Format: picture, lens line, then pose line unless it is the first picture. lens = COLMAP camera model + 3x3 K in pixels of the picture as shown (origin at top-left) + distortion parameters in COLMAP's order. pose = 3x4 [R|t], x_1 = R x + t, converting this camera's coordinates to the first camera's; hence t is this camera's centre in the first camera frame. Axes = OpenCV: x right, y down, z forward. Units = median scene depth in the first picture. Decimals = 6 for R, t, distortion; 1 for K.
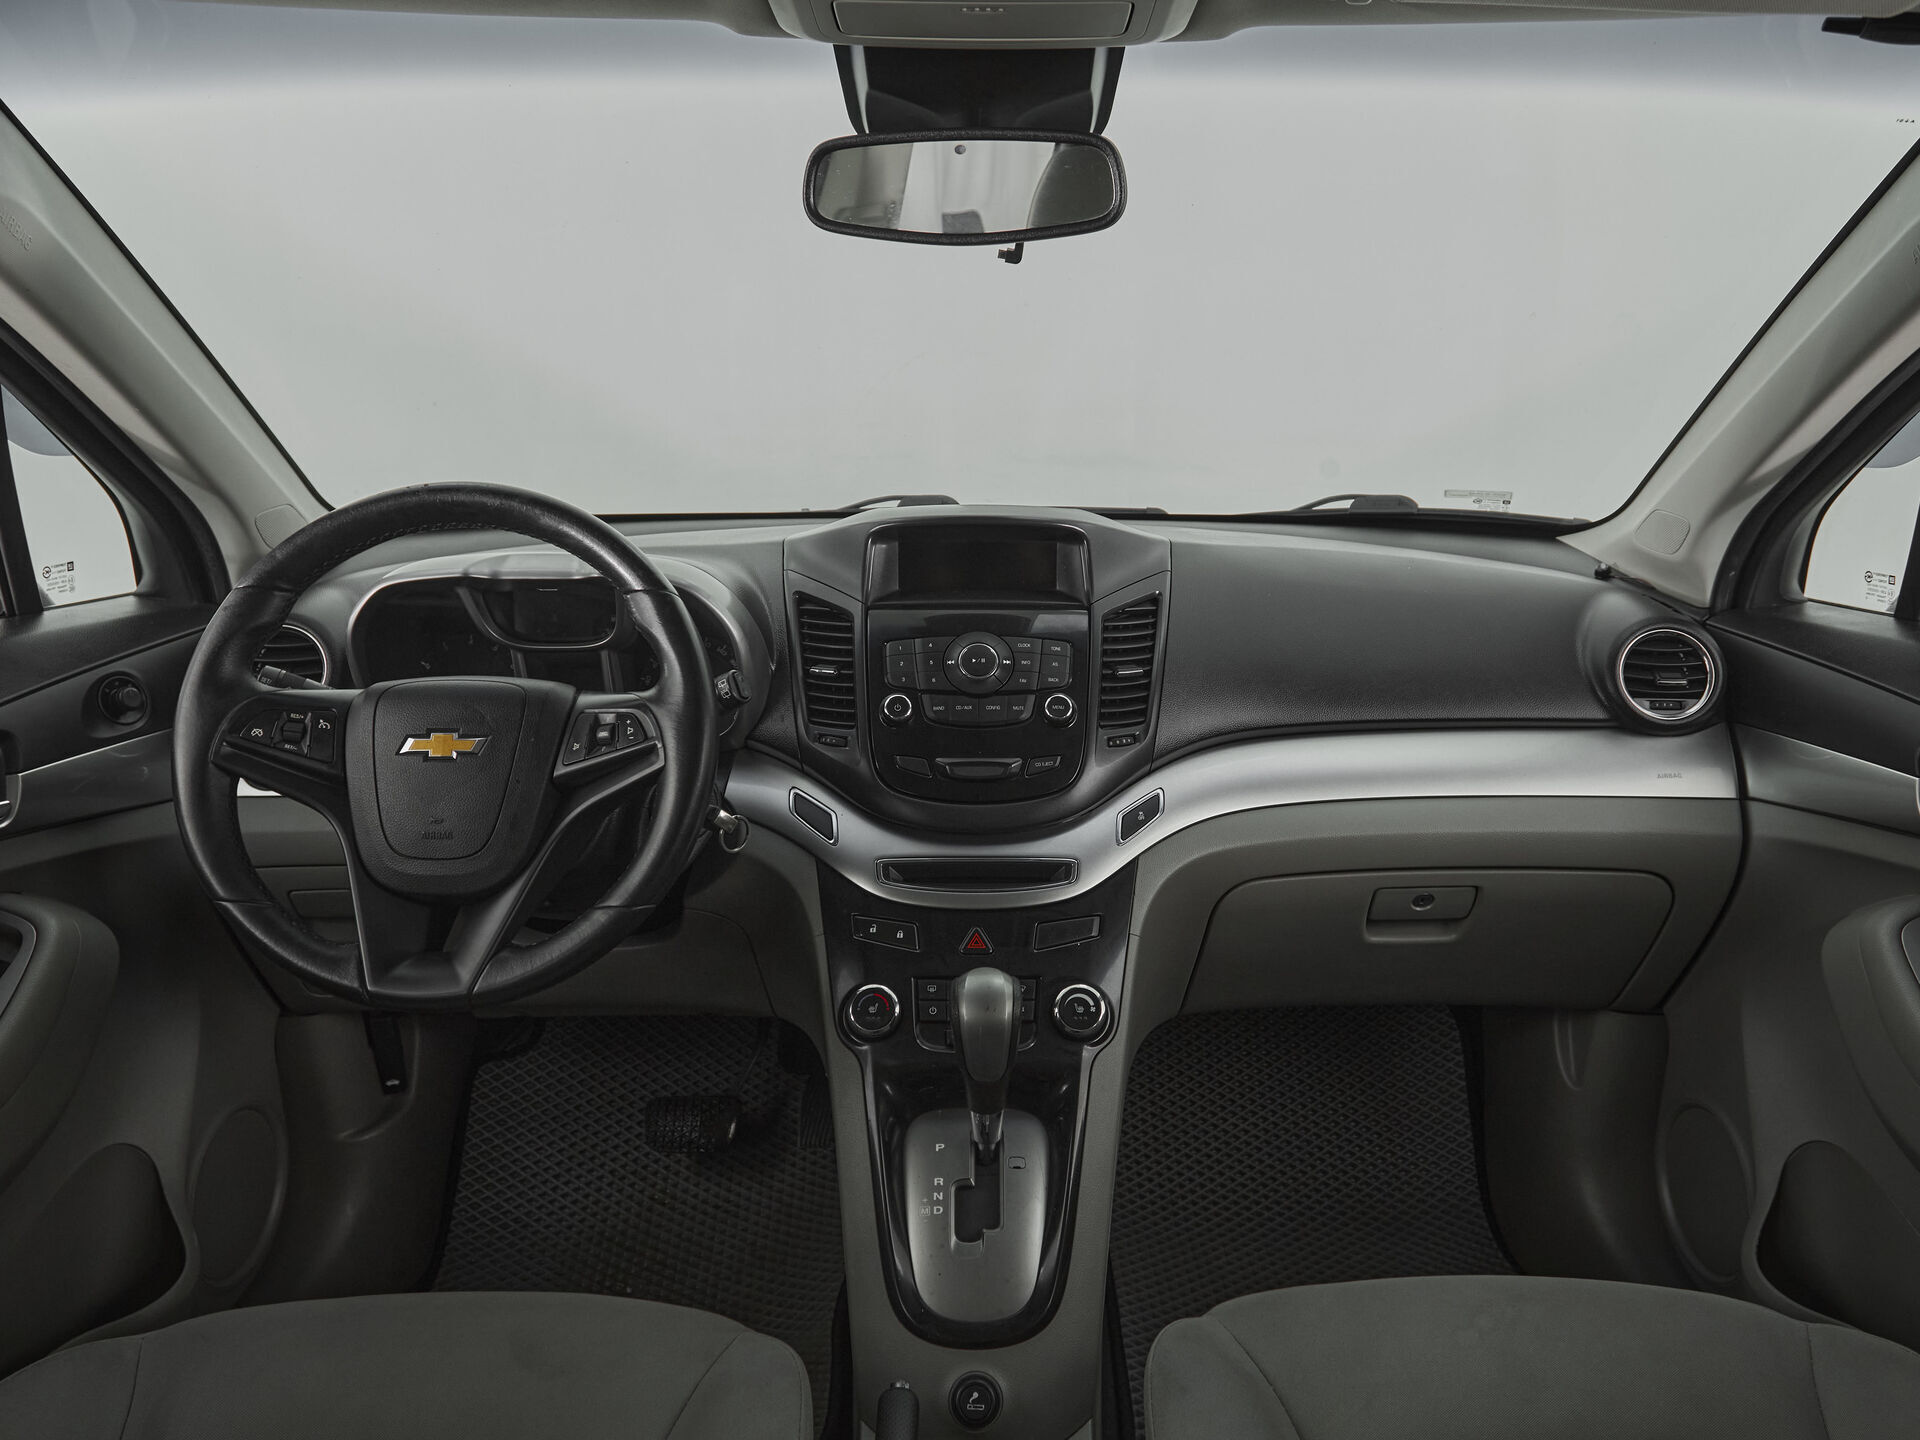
lens RADIAL K [[1188.9, 0, 969.4], [0, 1188.9, 798.5], [0, 0, 1]] dist [0.000406, -0.003487]
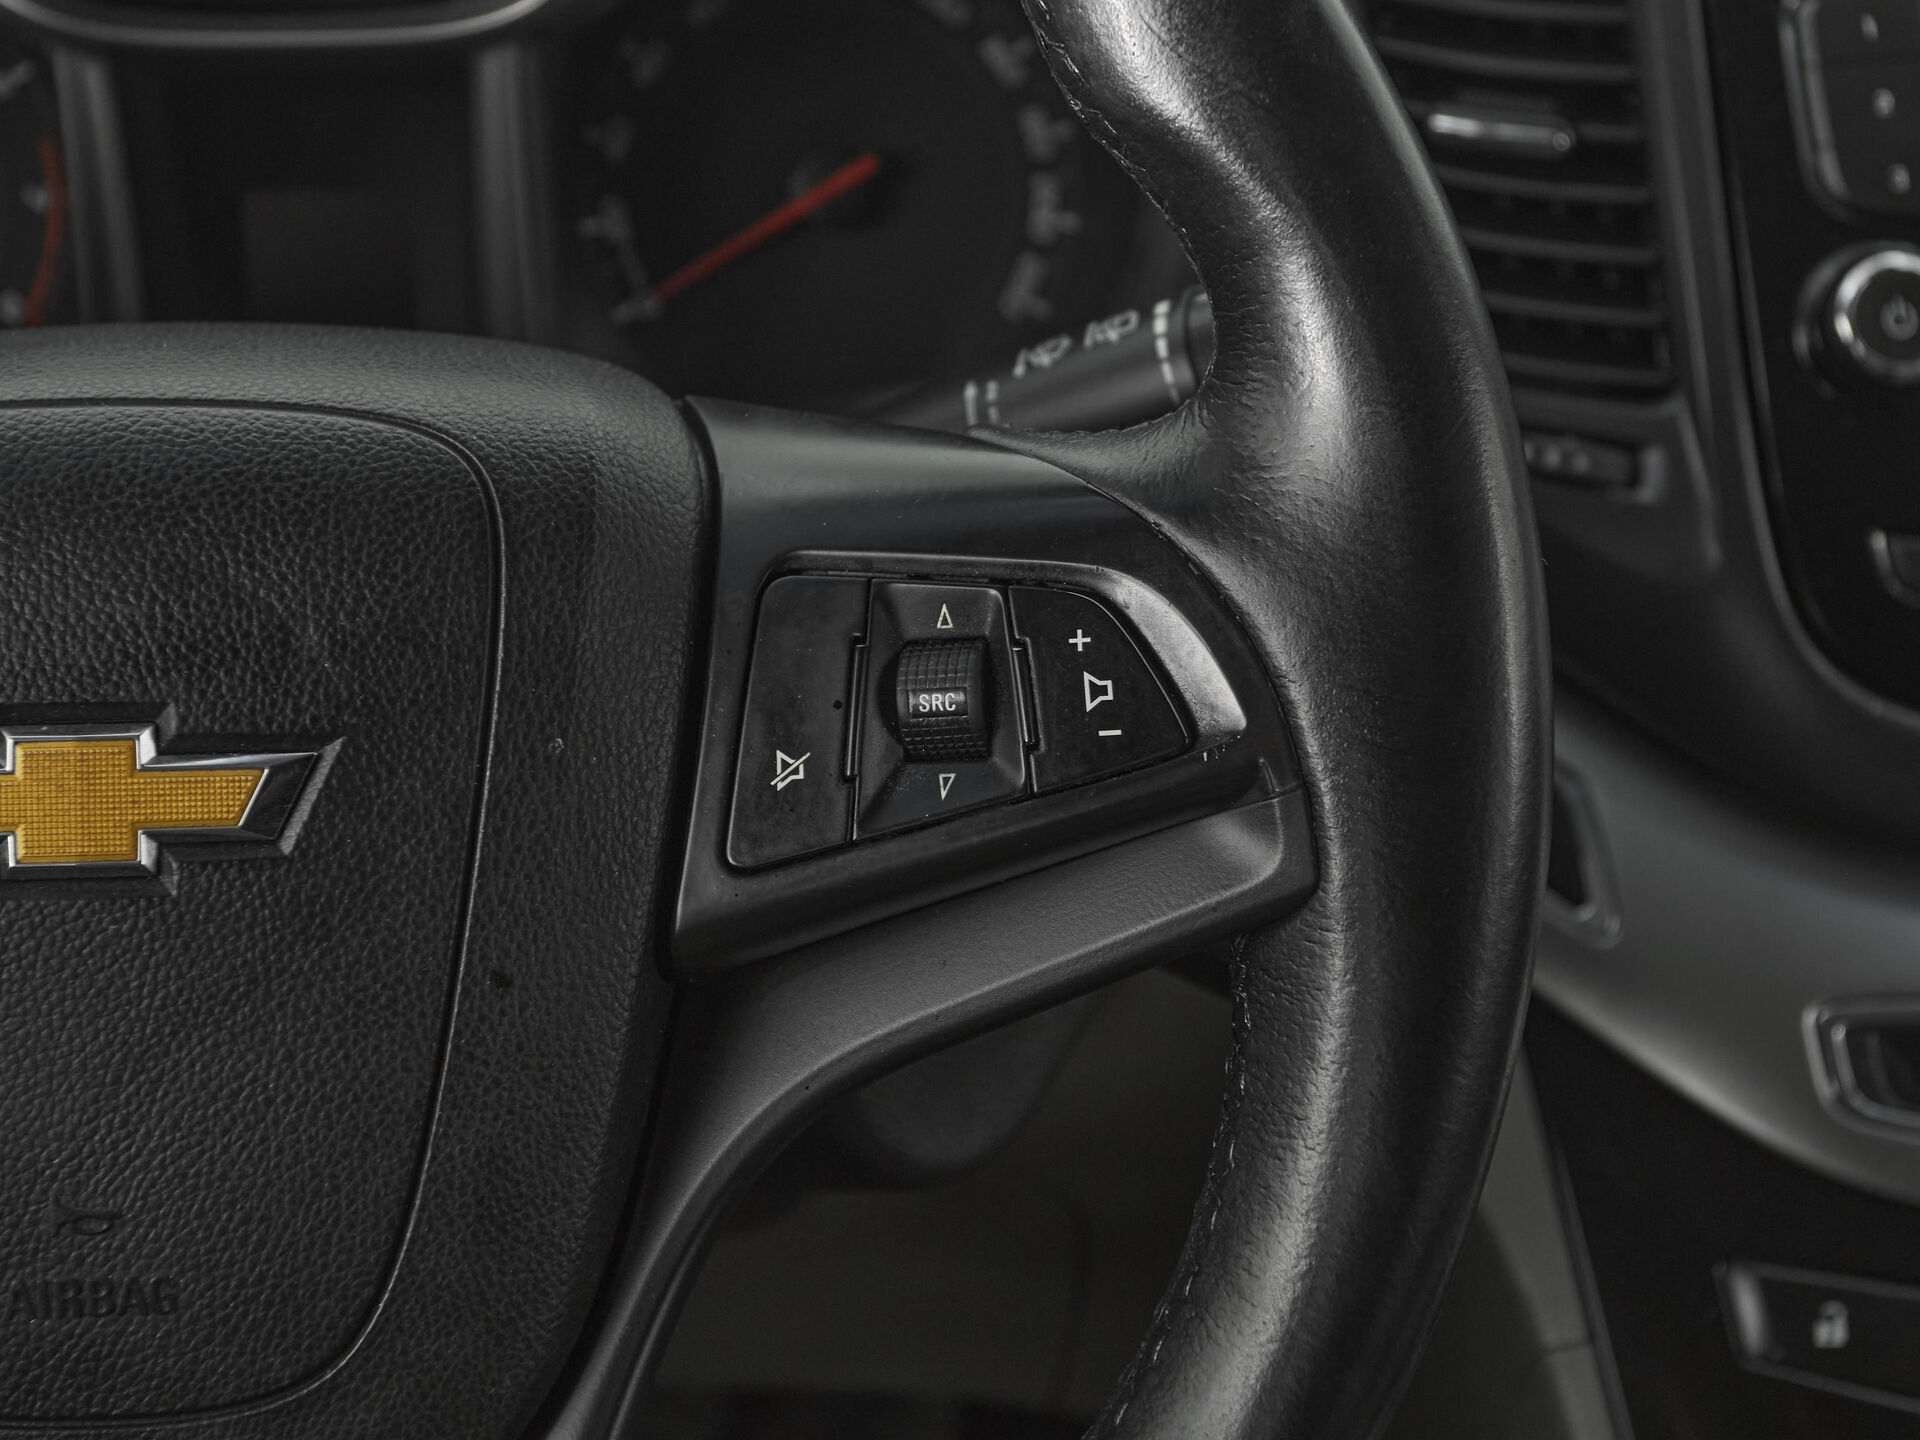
lens RADIAL K [[3307.8, 0, 960.0], [0, 3307.8, 720.0], [0, 0, 1]] dist [0.009939, 0.033135]
pose [[0.997204, -0.024935, 0.070438, -0.289057], [0.011192, 0.981887, 0.189137, -0.125967], [-0.073878, -0.187819, 0.979421, 0.419791]]
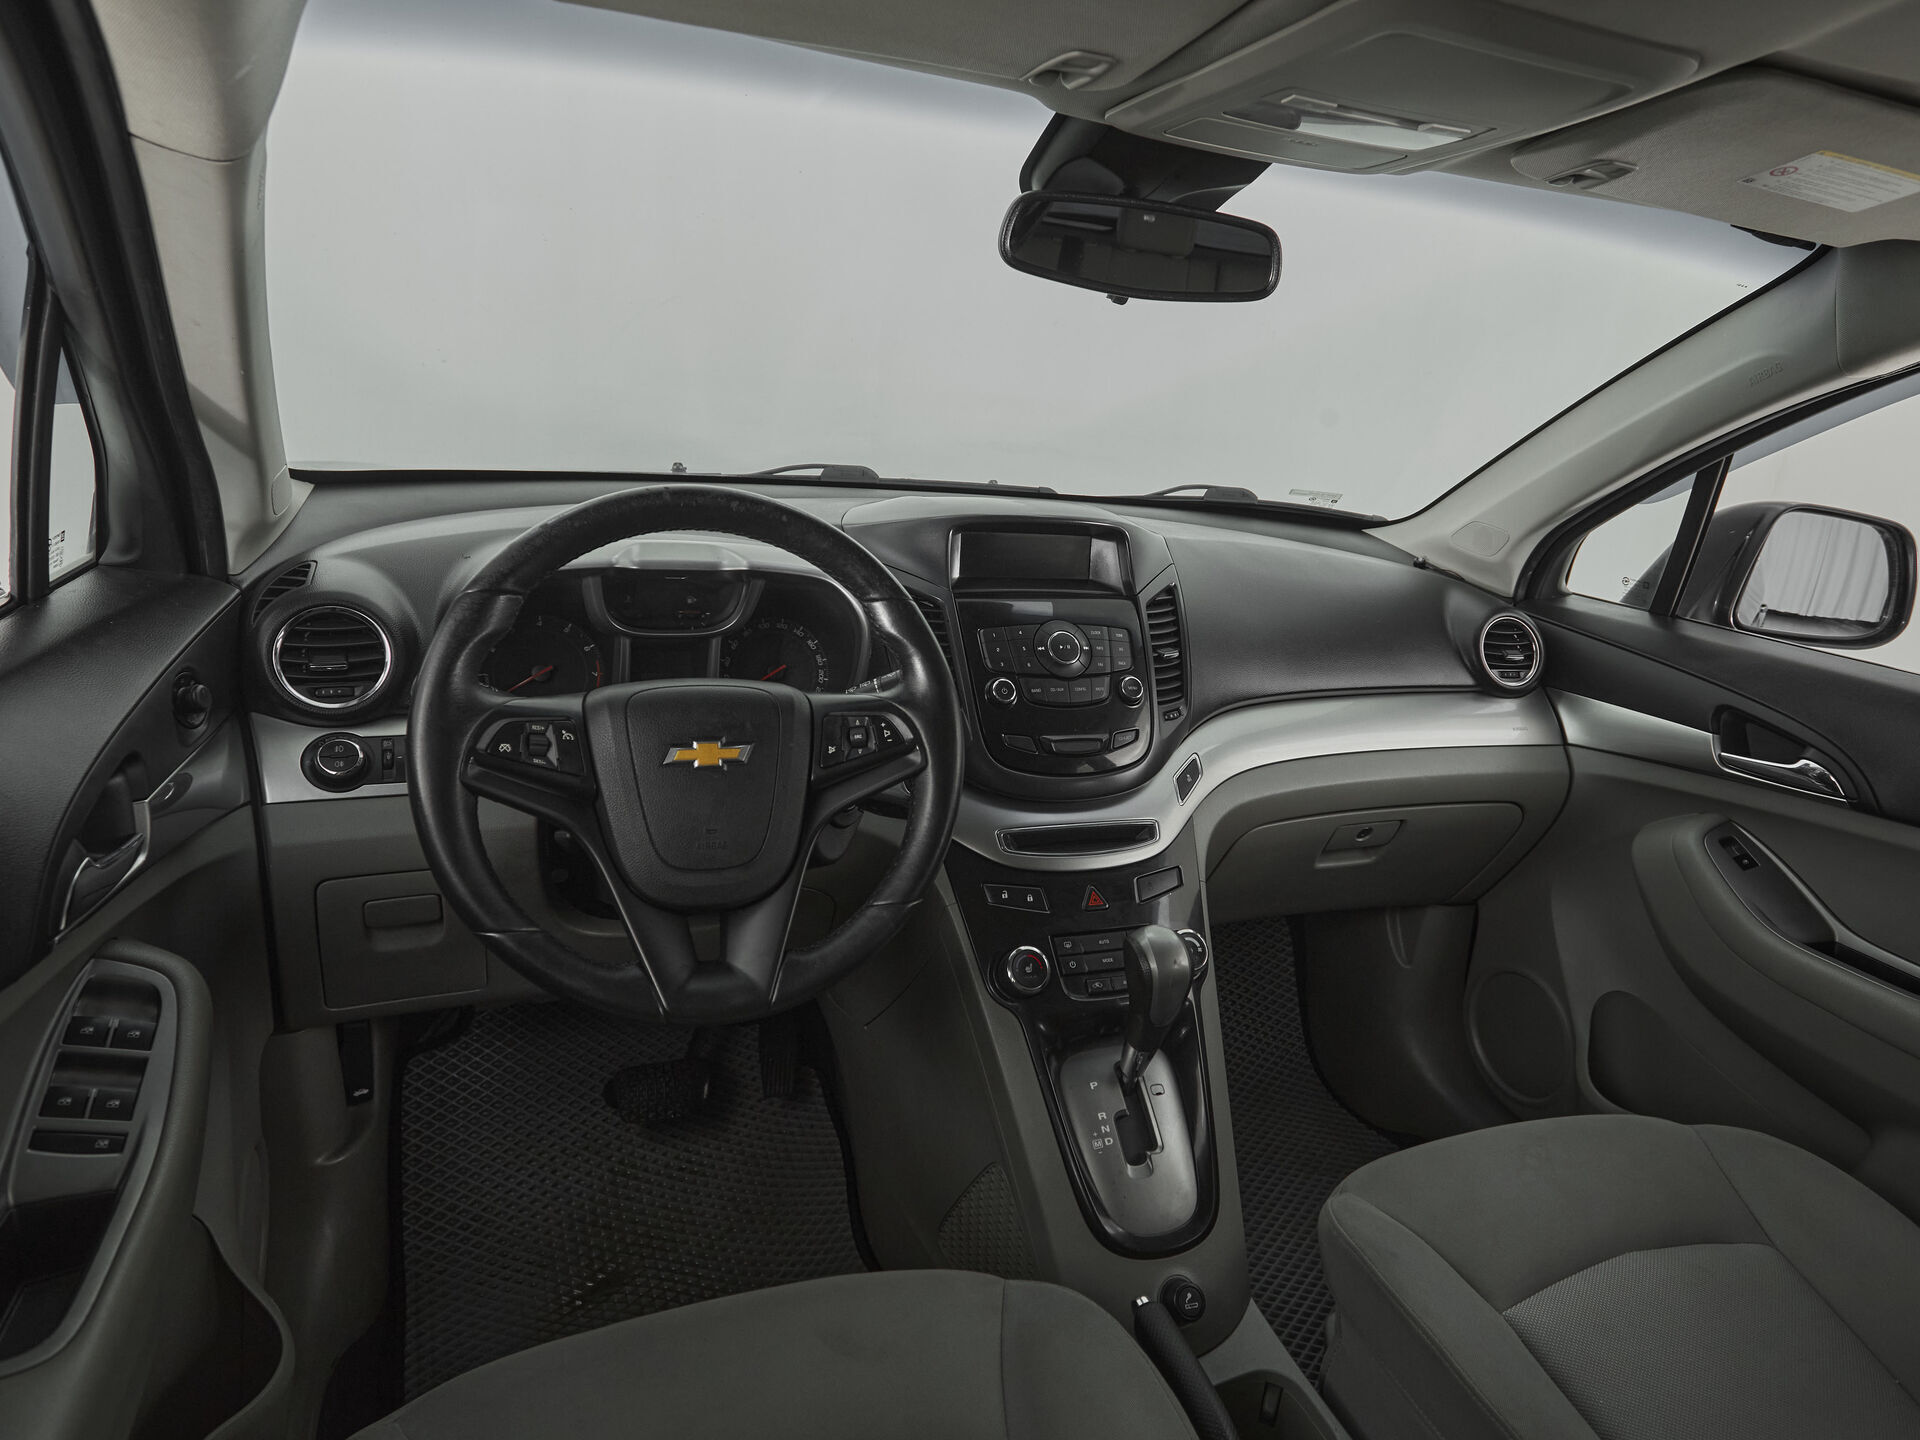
lens RADIAL K [[1132.4, 0, 960.0], [0, 1132.4, 720.0], [0, 0, 1]] dist [0.002439, 0.000527]
pose [[0.937378, -0.027153, 0.347253, -0.481466], [0.023095, 0.999608, 0.015822, -0.069922], [-0.347547, -0.006811, 0.937638, 0.034022]]
